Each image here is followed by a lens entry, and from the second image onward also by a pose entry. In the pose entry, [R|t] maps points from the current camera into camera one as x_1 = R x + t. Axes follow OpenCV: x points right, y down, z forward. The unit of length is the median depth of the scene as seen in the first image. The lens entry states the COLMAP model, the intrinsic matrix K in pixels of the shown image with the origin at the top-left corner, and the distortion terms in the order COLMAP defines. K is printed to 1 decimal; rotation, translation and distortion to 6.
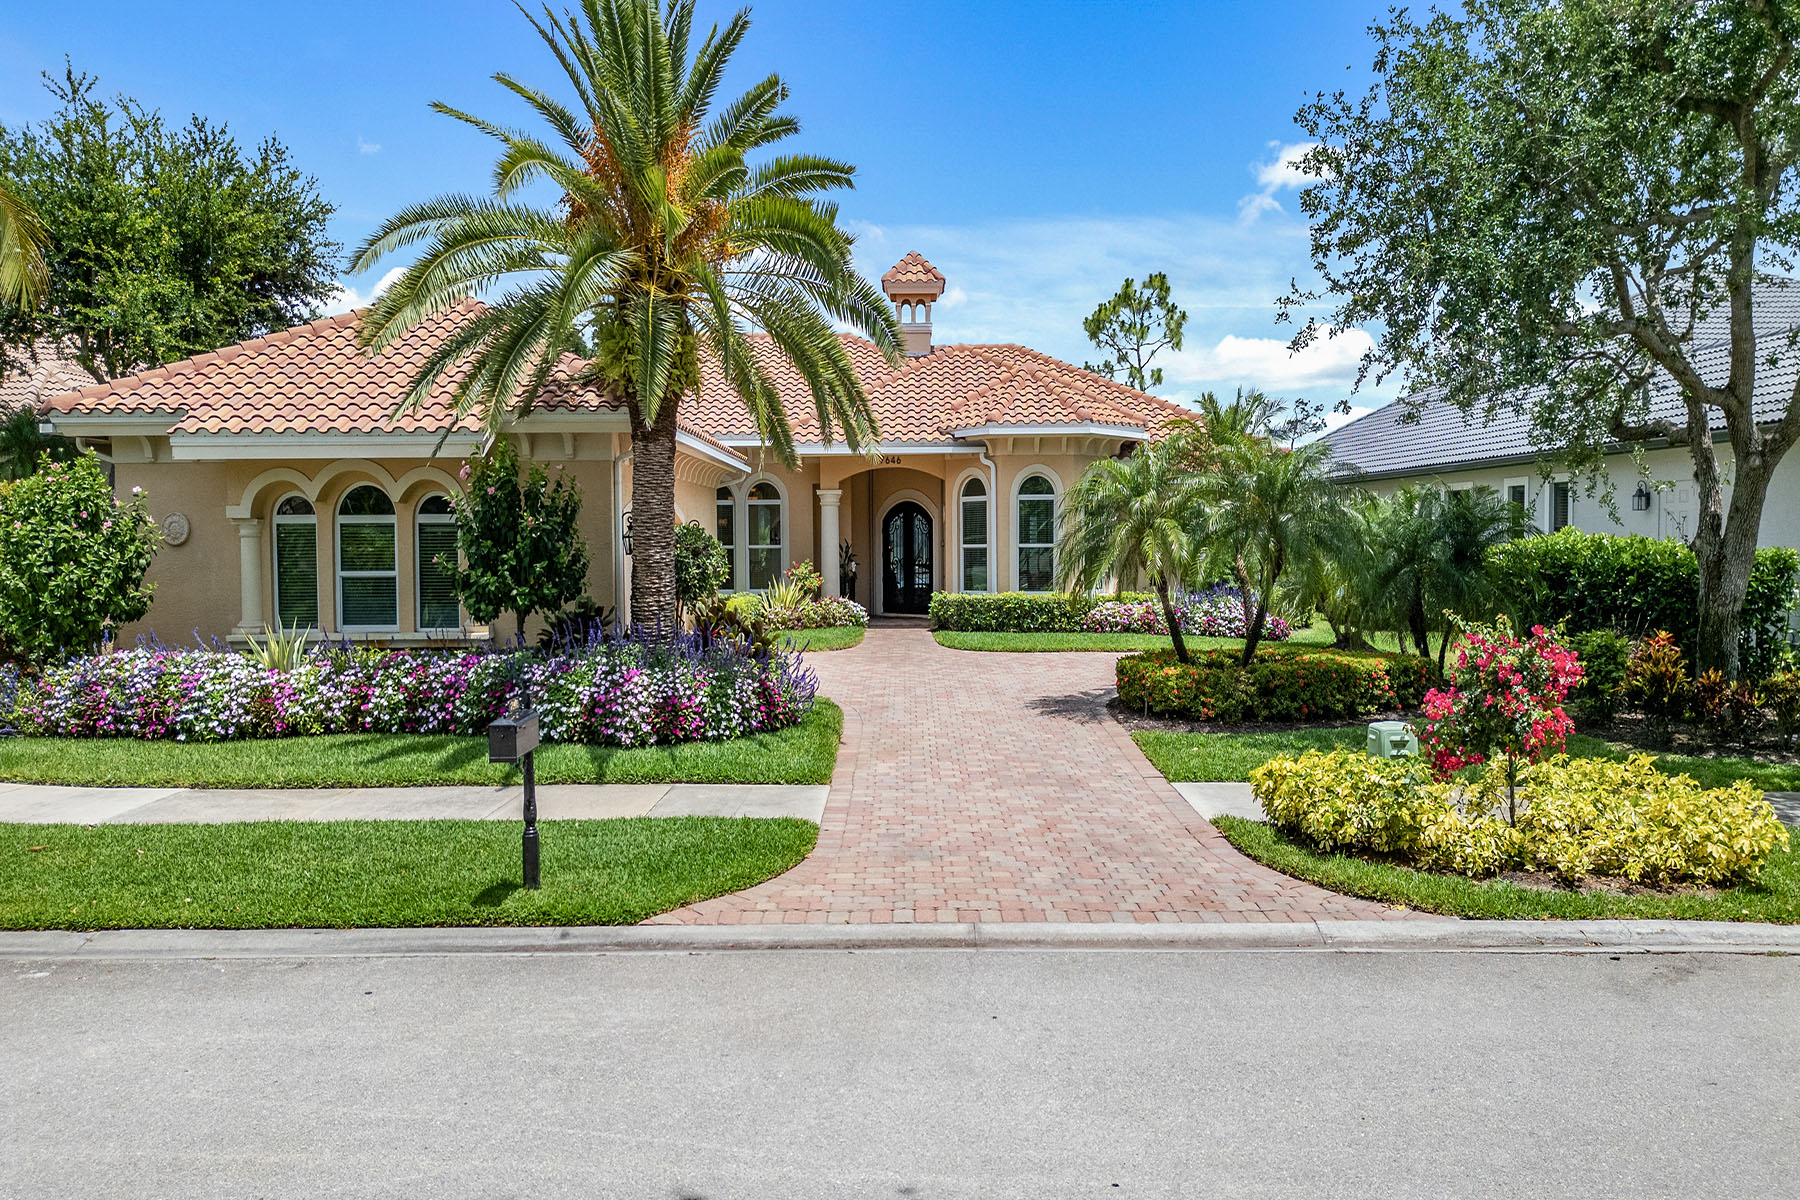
lens RADIAL K [[1279.2, 0, 914.4], [0, 1279.2, 561.9], [0, 0, 1]] dist [0.068650, -0.064524]
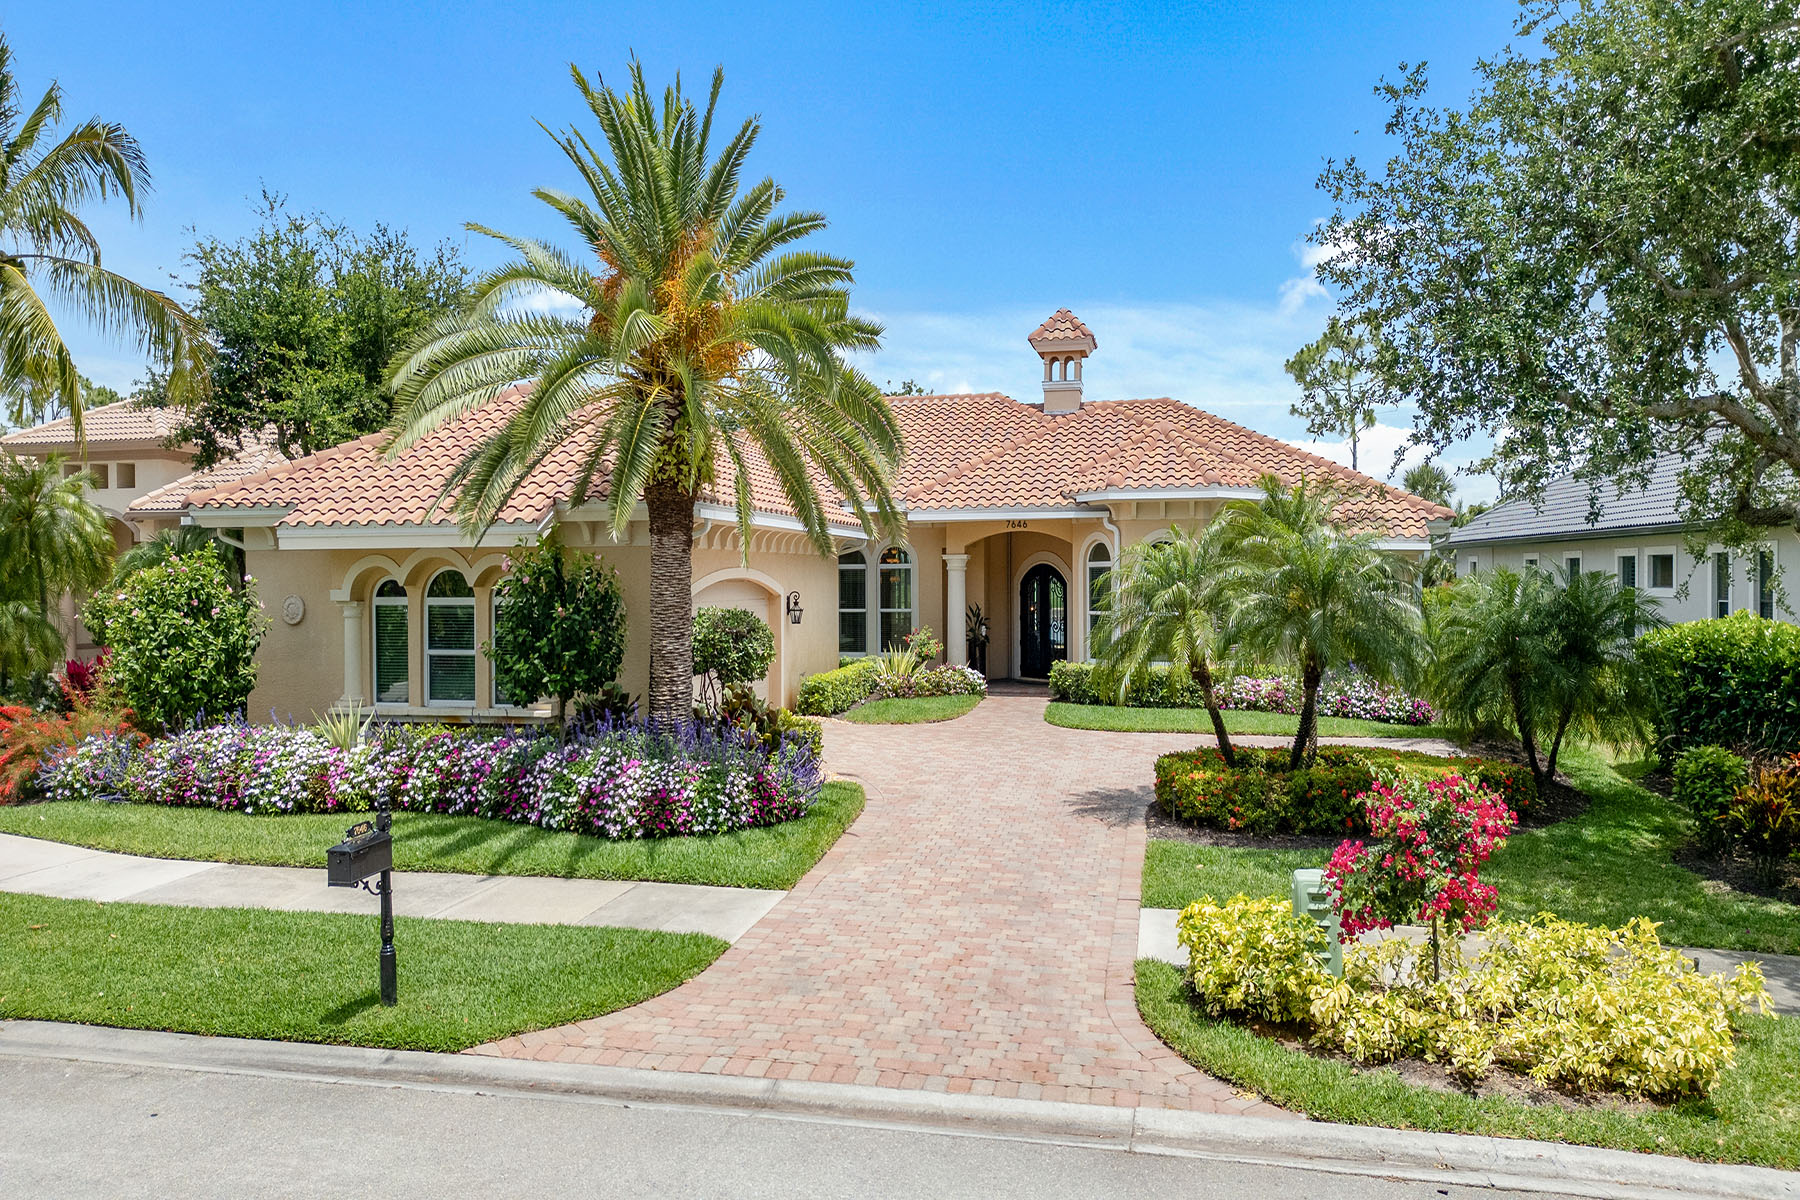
lens RADIAL K [[1279.2, 0, 883.8], [0, 1279.2, 569.9], [0, 0, 1]] dist [0.068650, -0.064524]
pose [[0.977797, 0.000790, -0.209551, 0.184031], [-0.005901, 0.999700, -0.023766, -0.043501], [0.209469, 0.024475, 0.977509, 0.035958]]
